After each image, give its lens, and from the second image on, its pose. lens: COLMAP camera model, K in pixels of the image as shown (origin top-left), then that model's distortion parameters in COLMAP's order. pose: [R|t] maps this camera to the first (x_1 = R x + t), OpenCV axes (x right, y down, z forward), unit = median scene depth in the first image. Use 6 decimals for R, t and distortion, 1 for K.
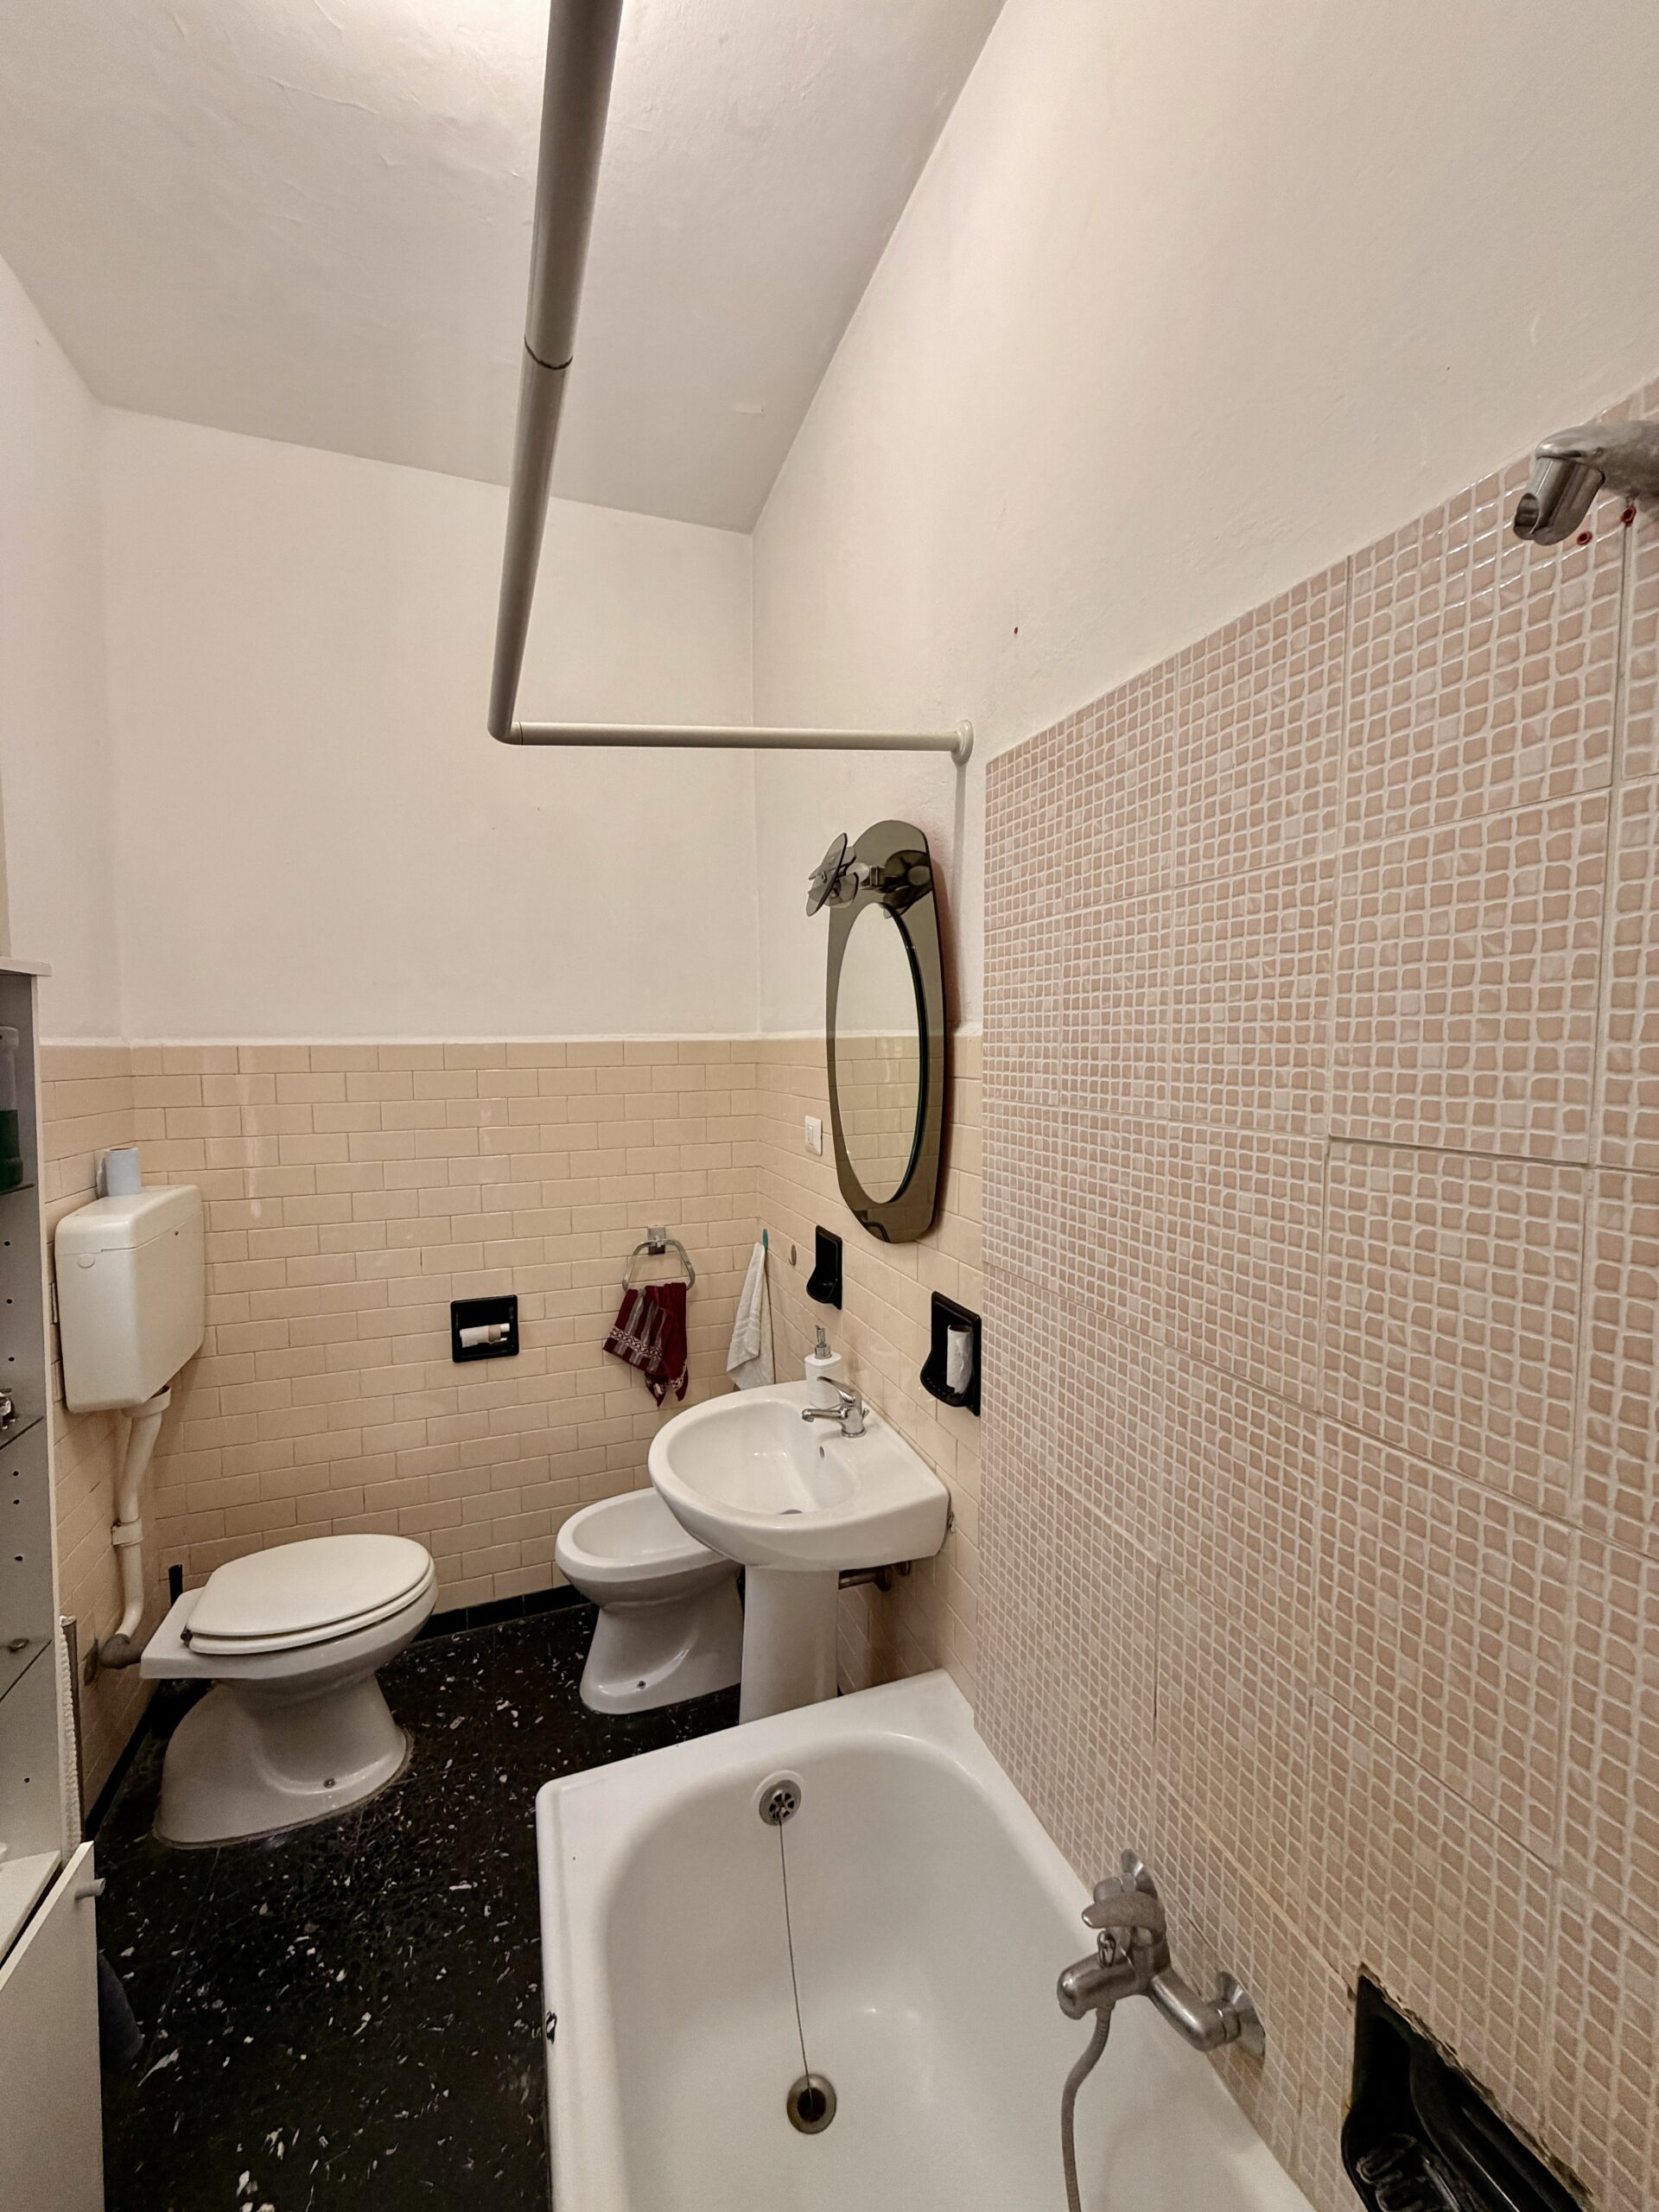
lens RADIAL K [[881.2, 0, 829.9], [0, 881.2, 1098.0], [0, 0, 1]] dist [-0.002082, 0.000807]
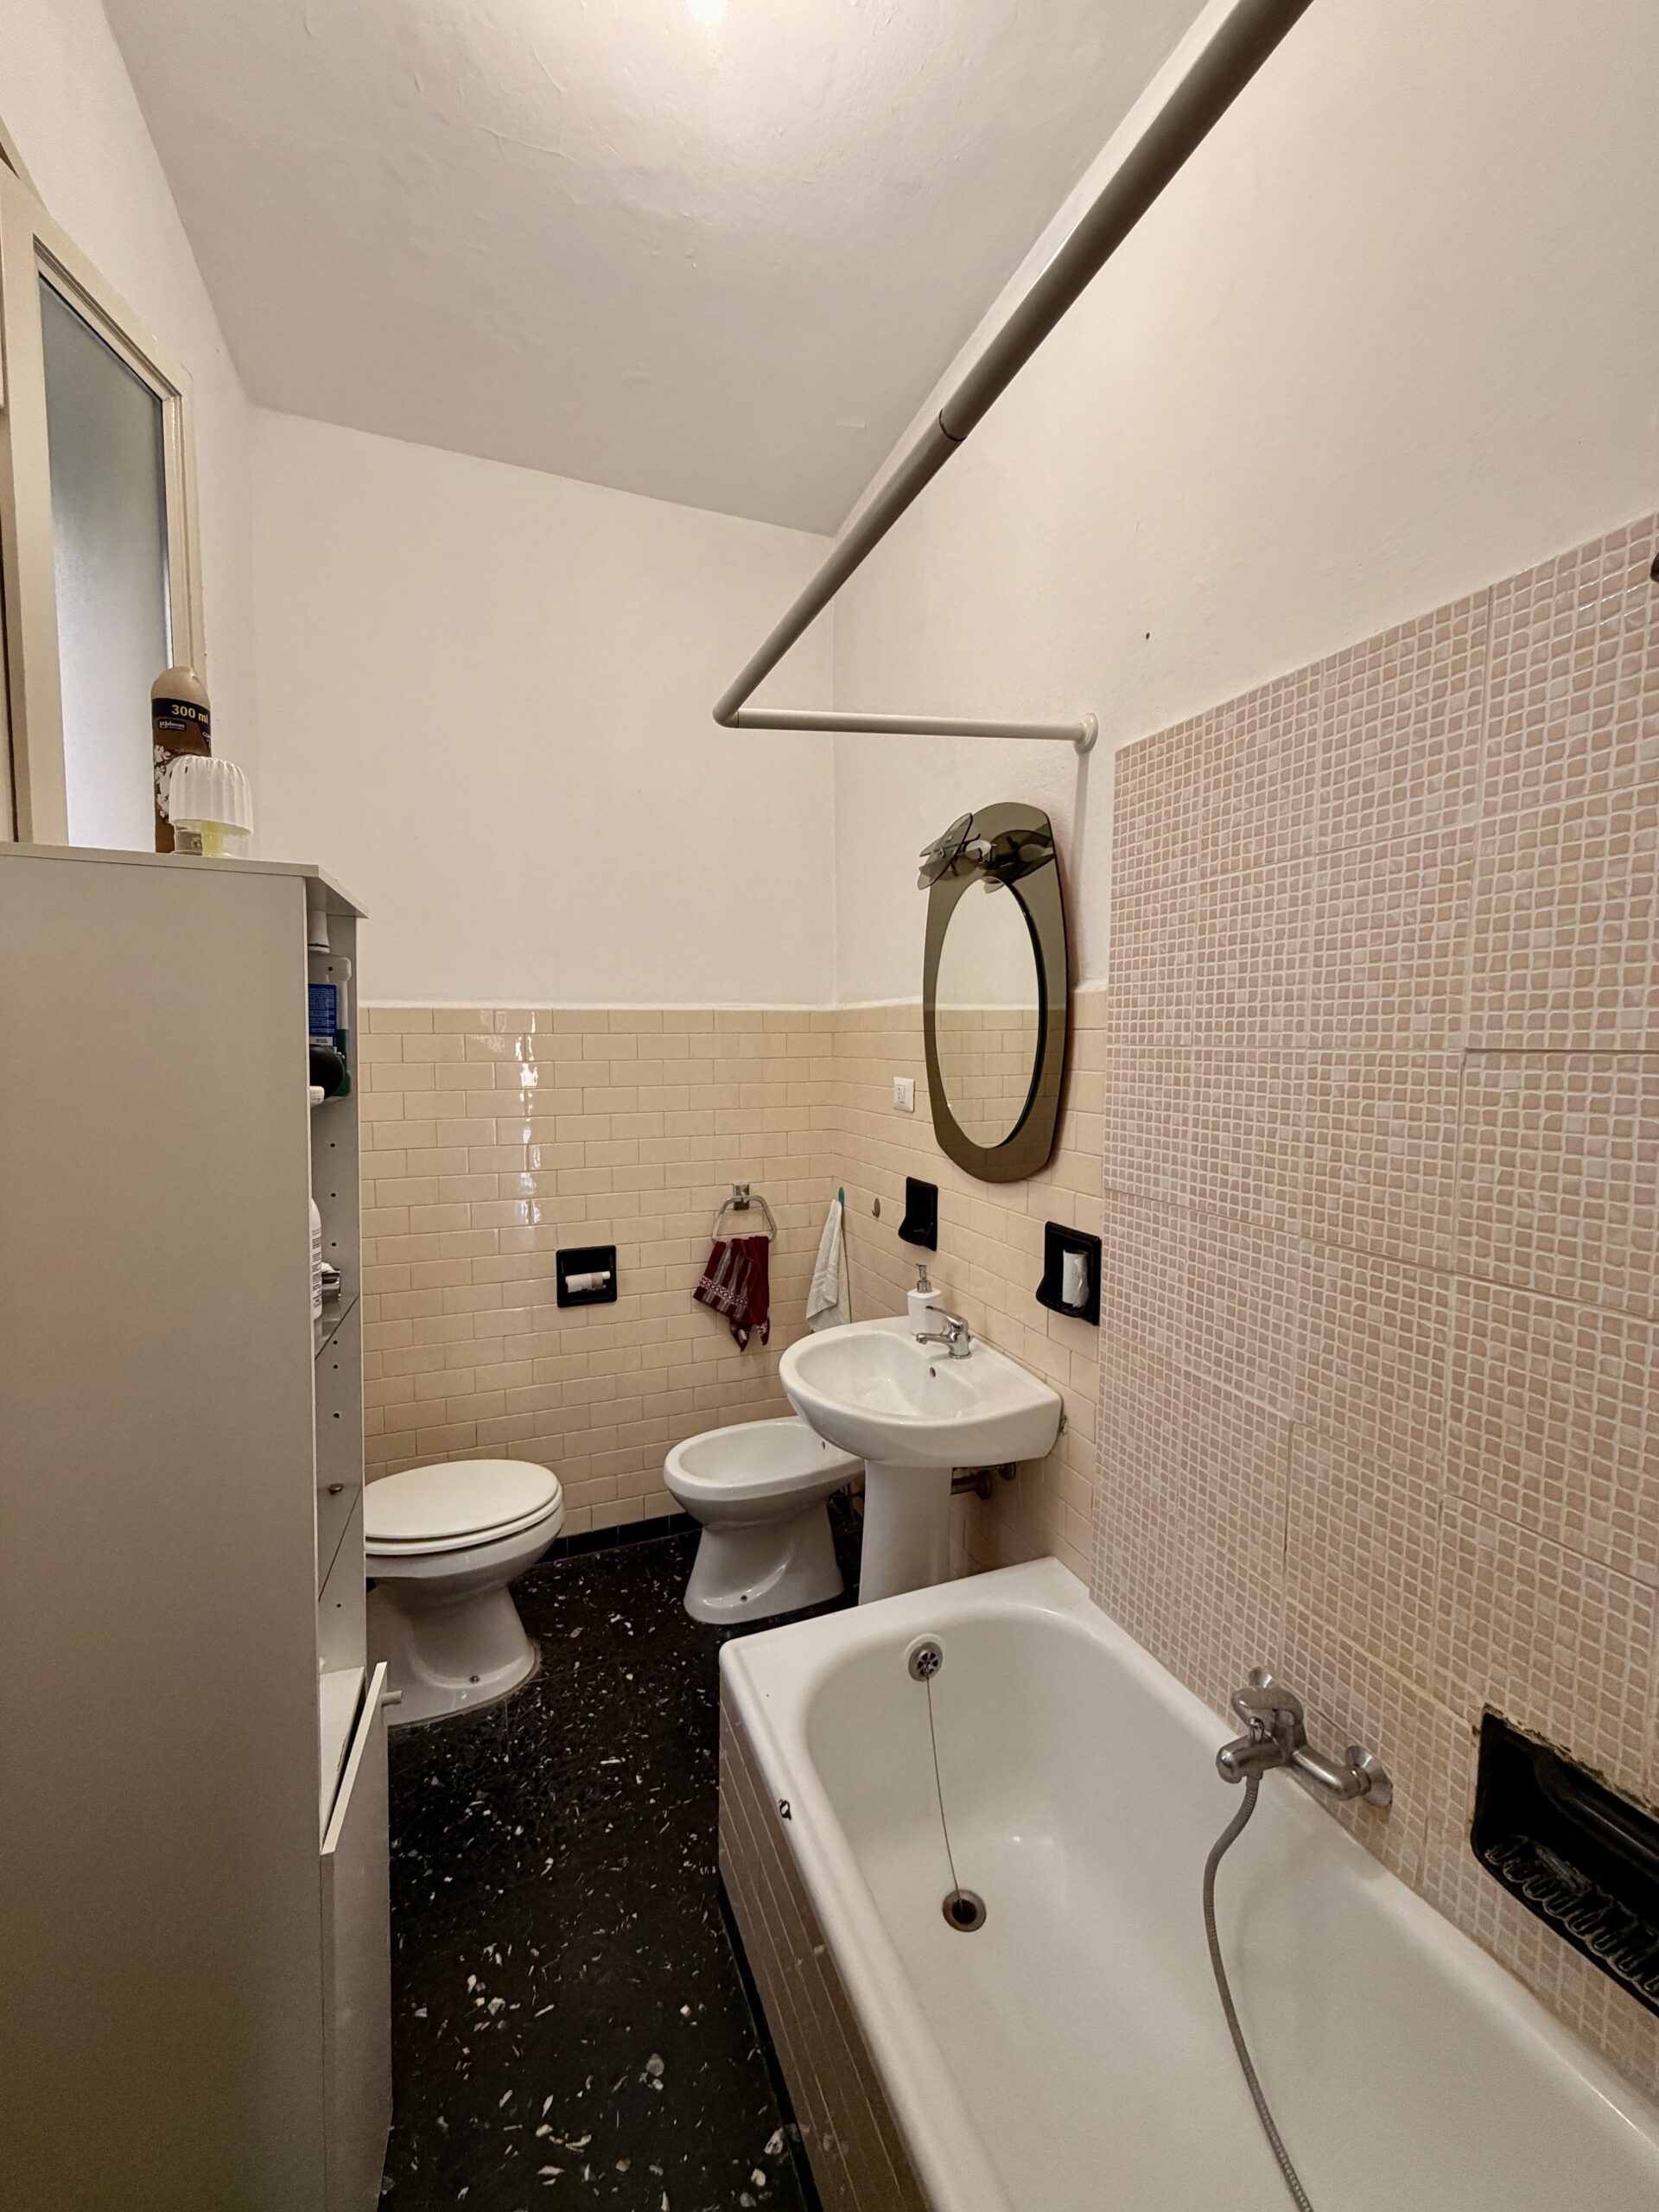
lens RADIAL K [[881.2, 0, 829.9], [0, 881.2, 1098.0], [0, 0, 1]] dist [-0.002082, 0.000807]
pose [[0.999709, 0.005775, 0.023408, -0.272904], [-0.005904, 0.999968, 0.005456, 0.083257], [-0.023376, -0.005593, 0.999711, -0.172893]]
